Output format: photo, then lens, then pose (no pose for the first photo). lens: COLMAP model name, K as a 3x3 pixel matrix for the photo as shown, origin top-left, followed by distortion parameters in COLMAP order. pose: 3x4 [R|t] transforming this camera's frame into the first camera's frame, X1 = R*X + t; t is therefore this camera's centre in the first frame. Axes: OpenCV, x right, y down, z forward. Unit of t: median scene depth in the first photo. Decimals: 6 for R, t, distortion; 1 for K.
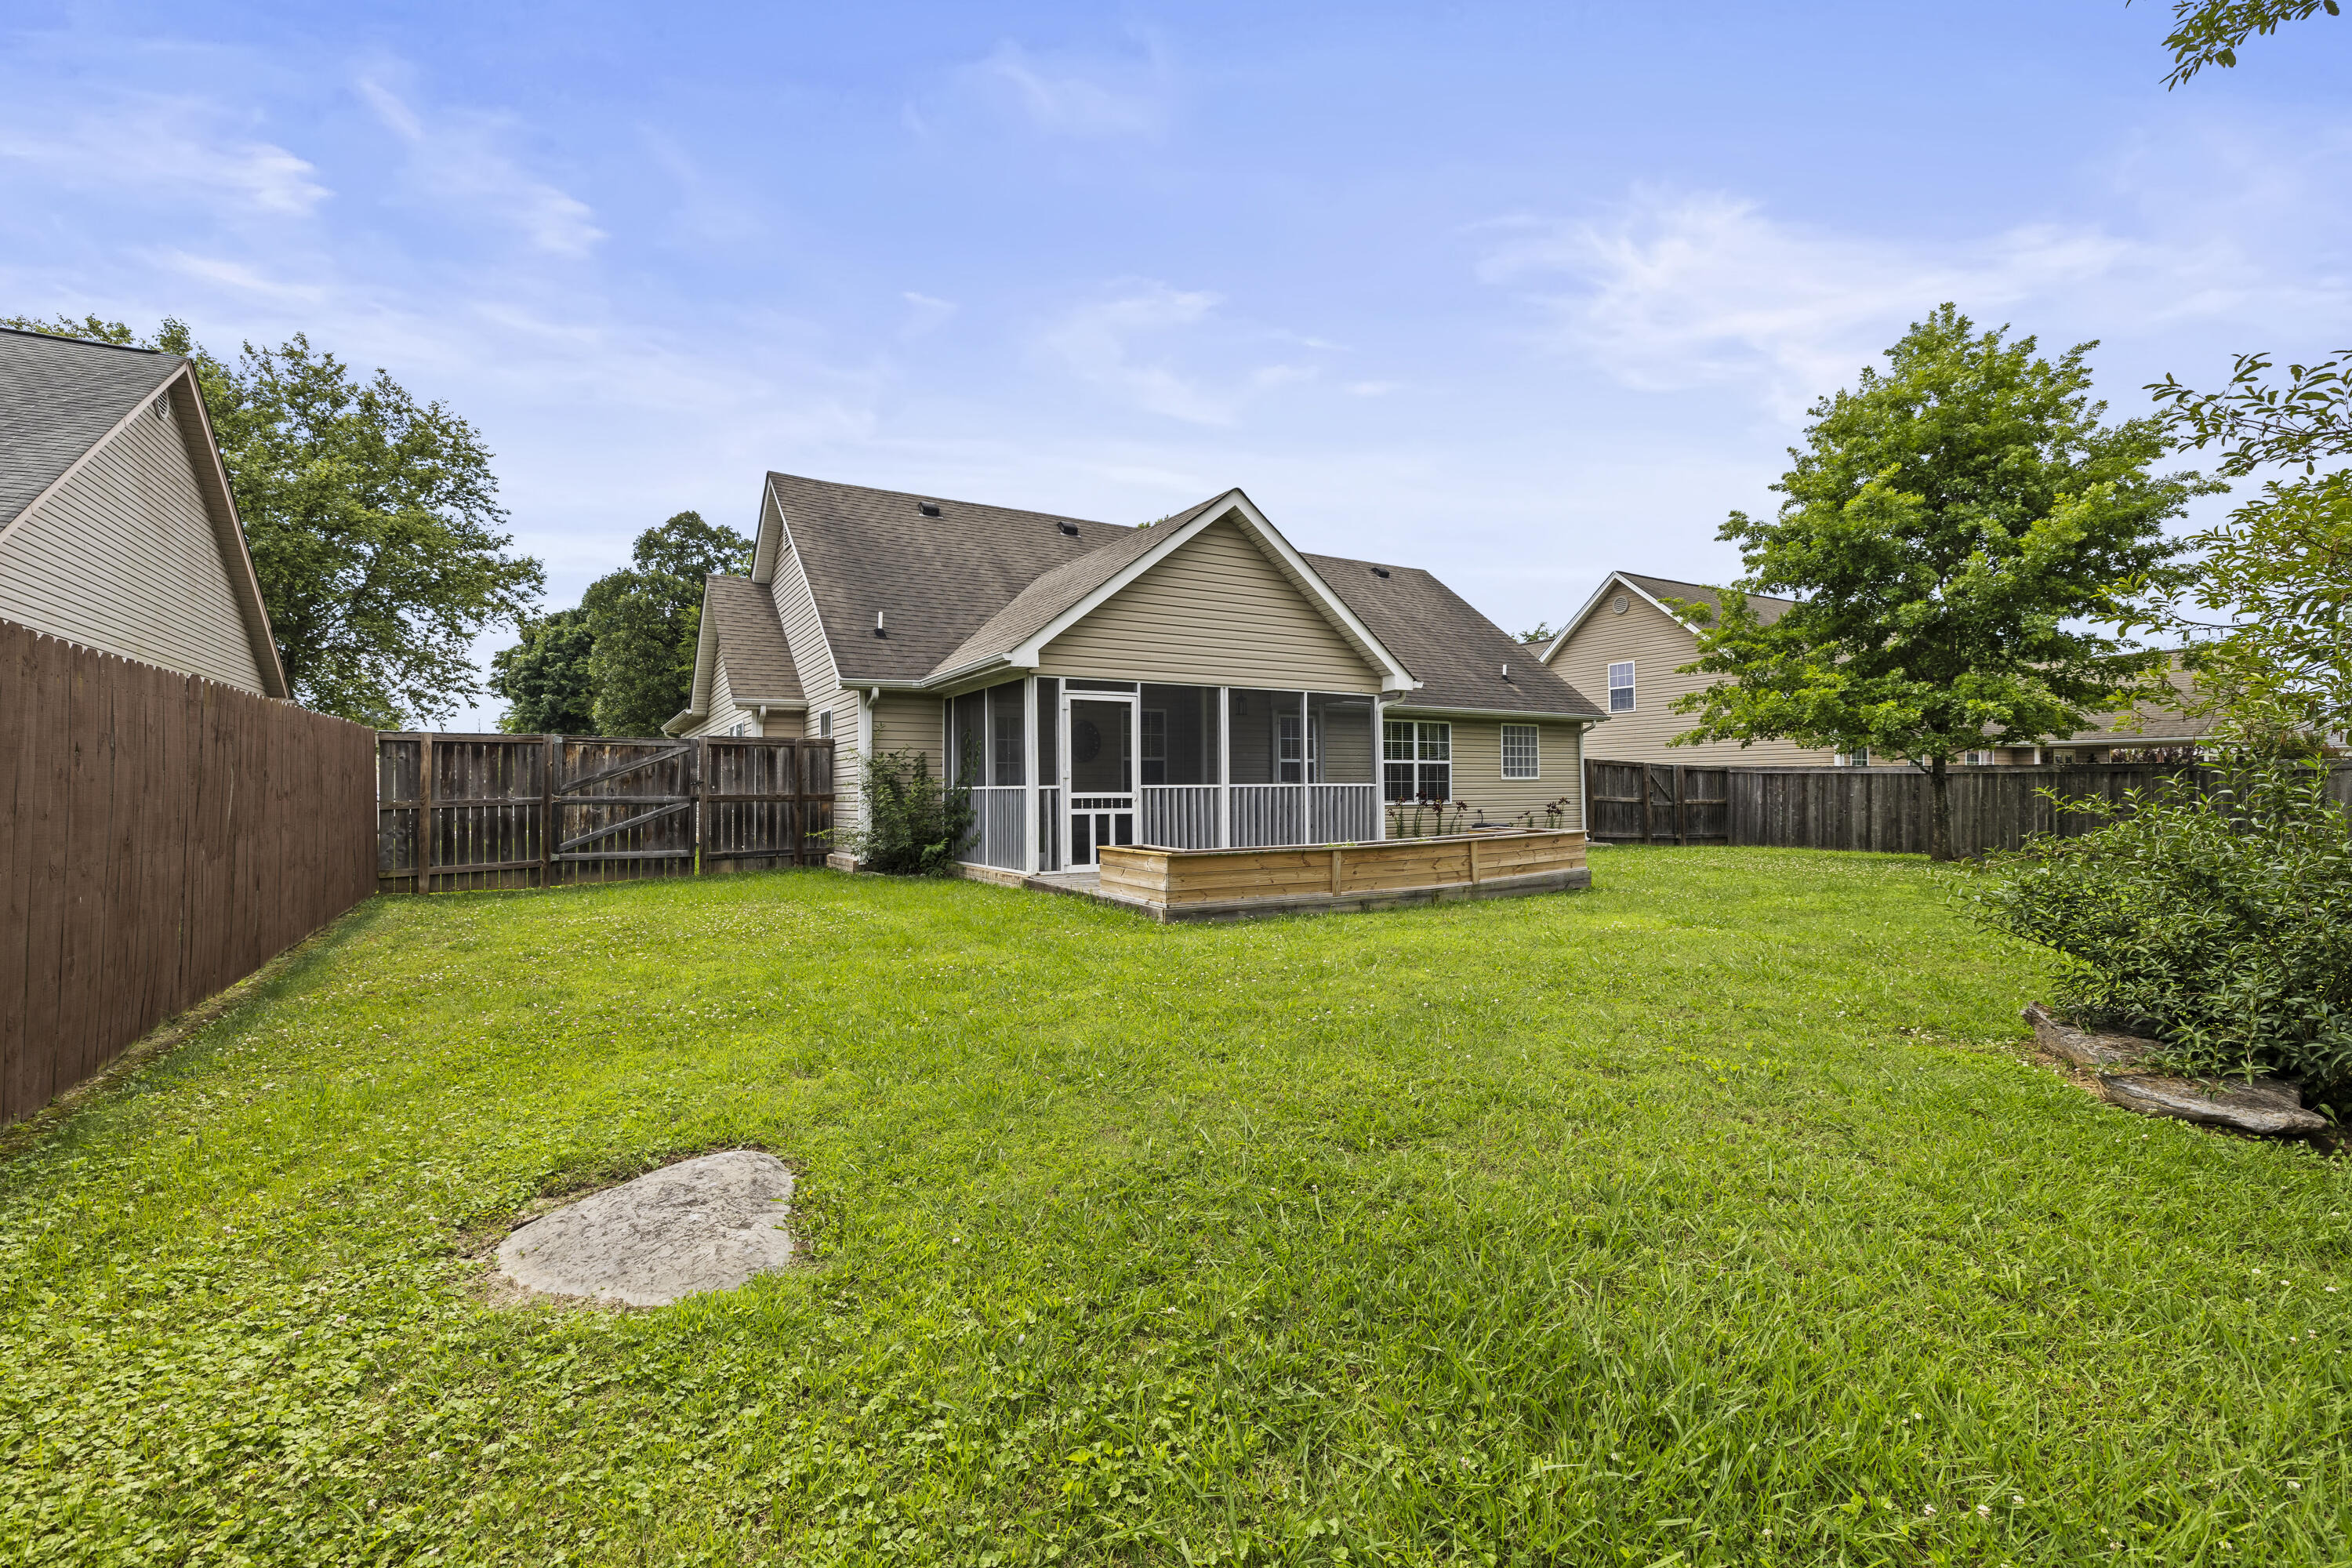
lens RADIAL K [[1026.9, 0, 1167.3], [0, 1026.9, 781.7], [0, 0, 1]] dist [-0.001274, 0.000188]
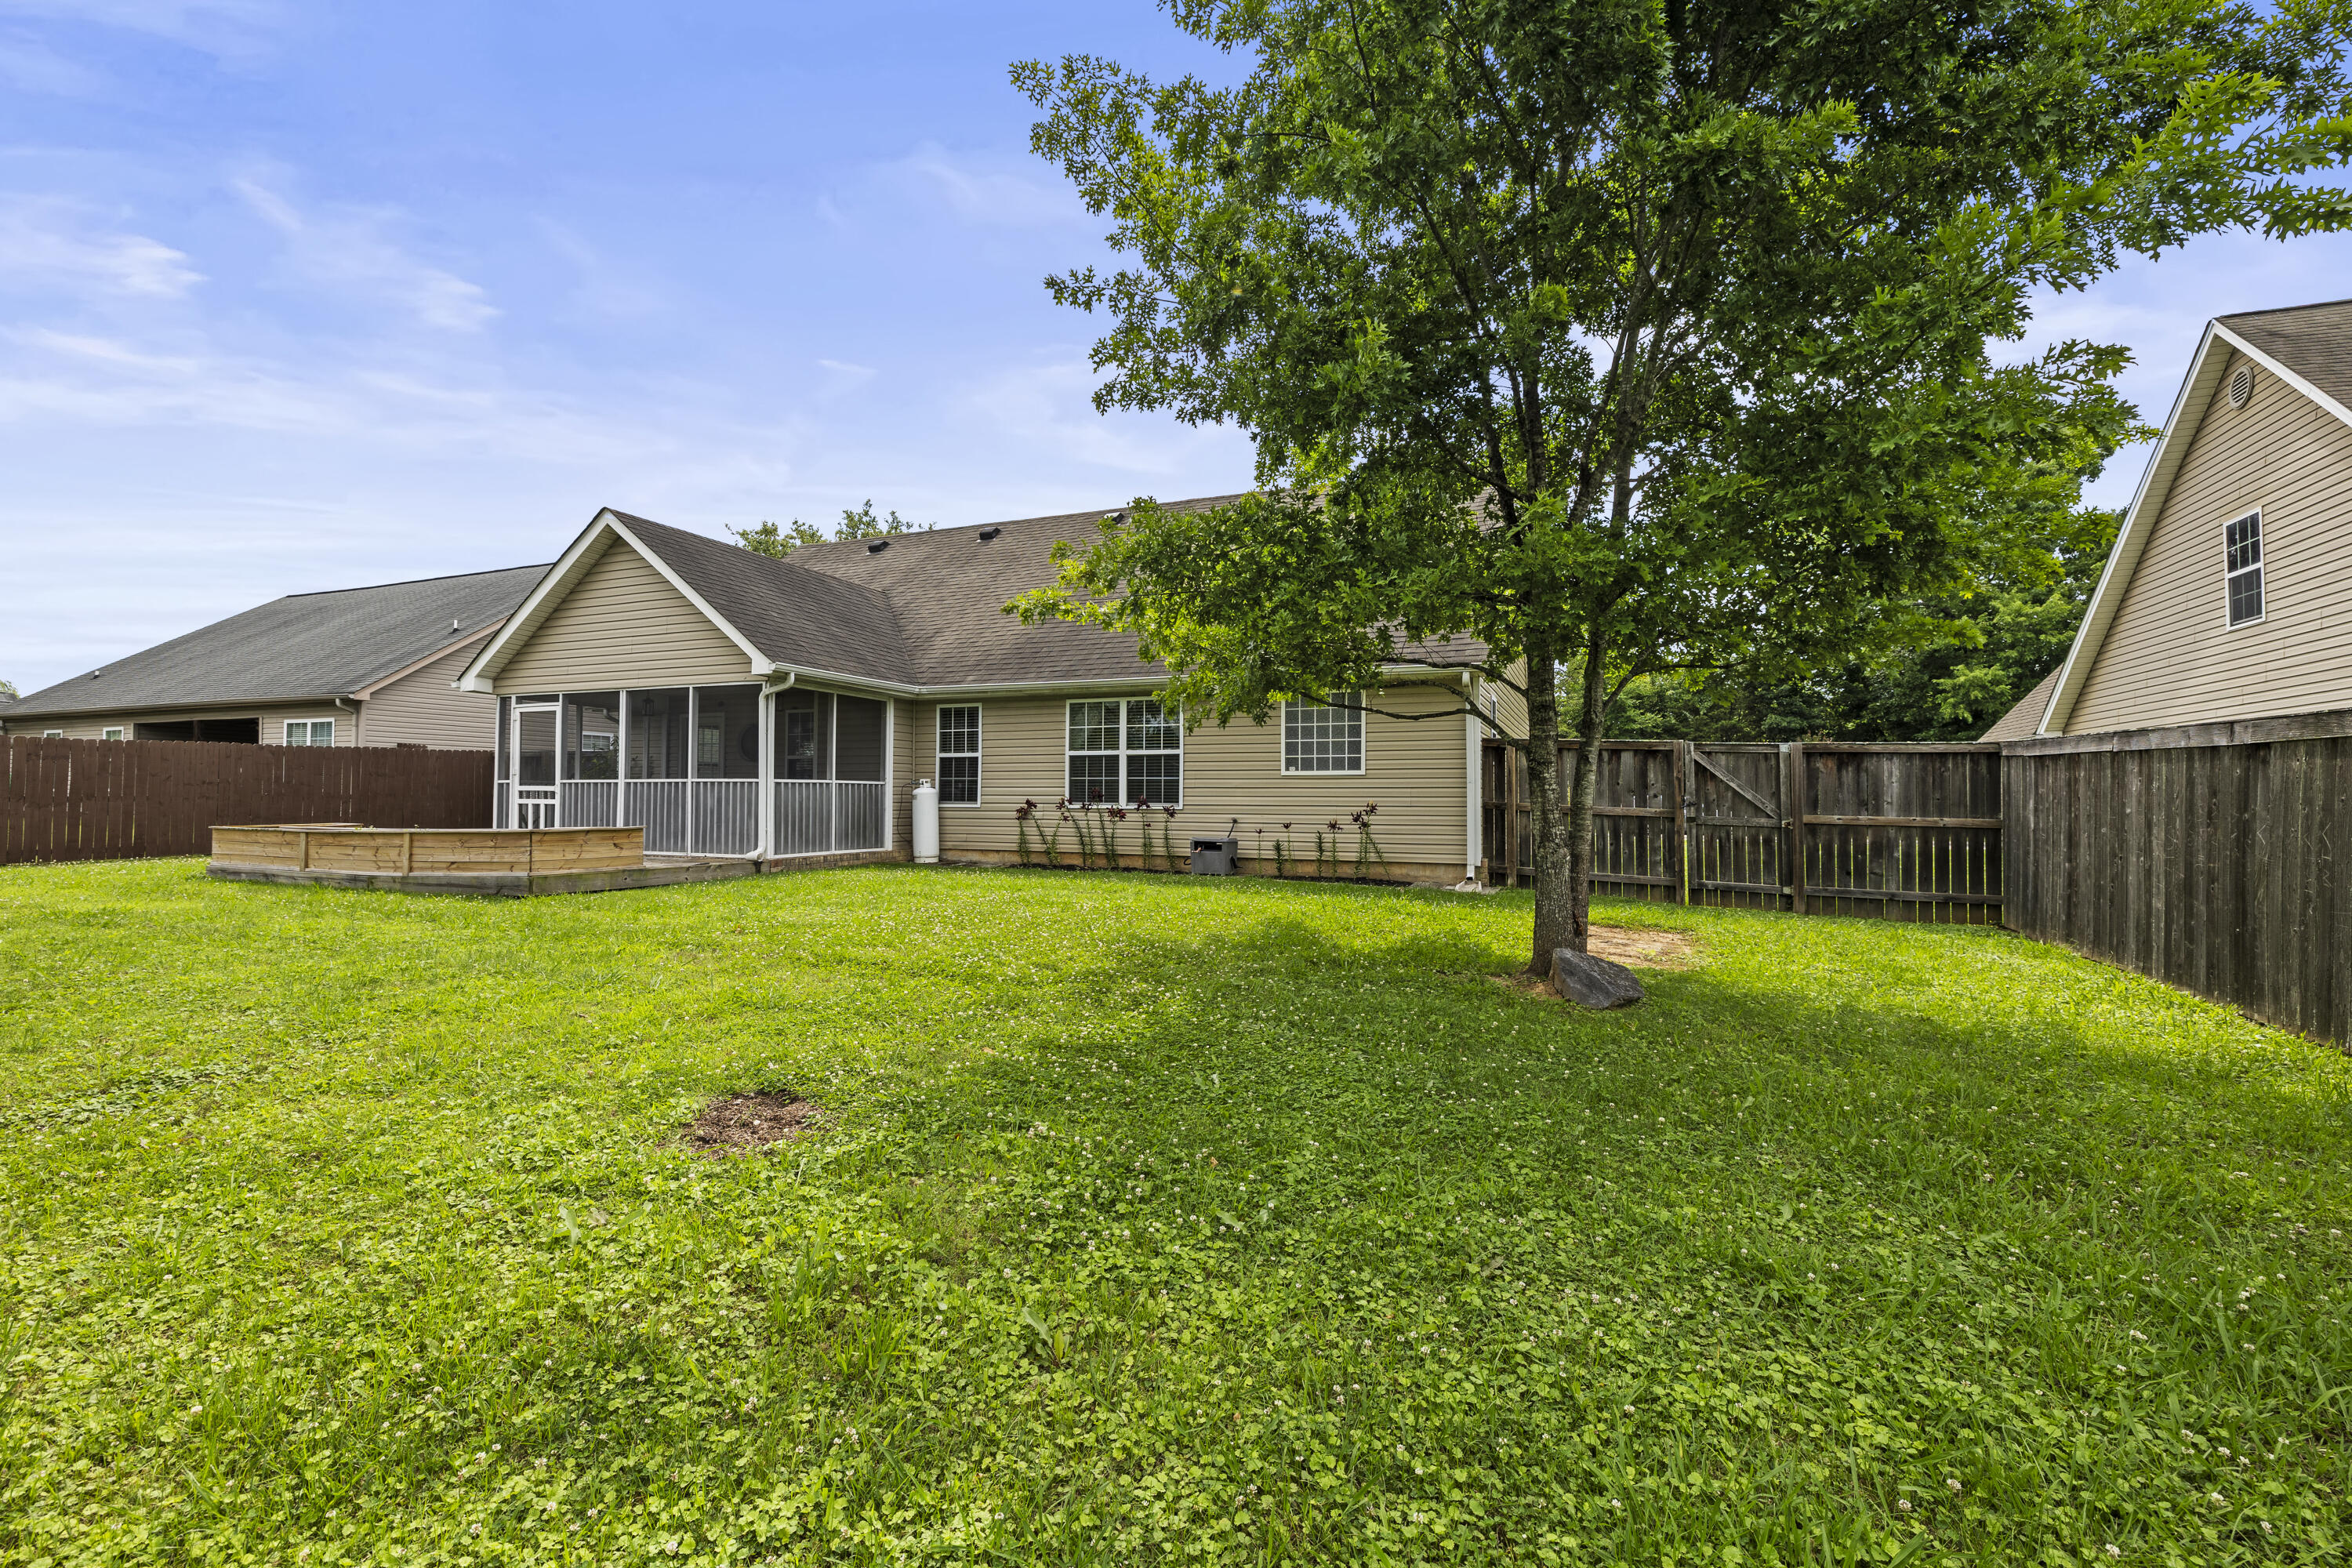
lens RADIAL K [[1026.9, 0, 1176.0], [0, 1026.9, 791.9], [0, 0, 1]] dist [-0.001274, 0.000188]
pose [[0.605758, 0.009873, -0.795587, 1.205636], [-0.001803, 0.999937, 0.011037, 0.002486], [0.795647, -0.005251, 0.605738, 0.757428]]
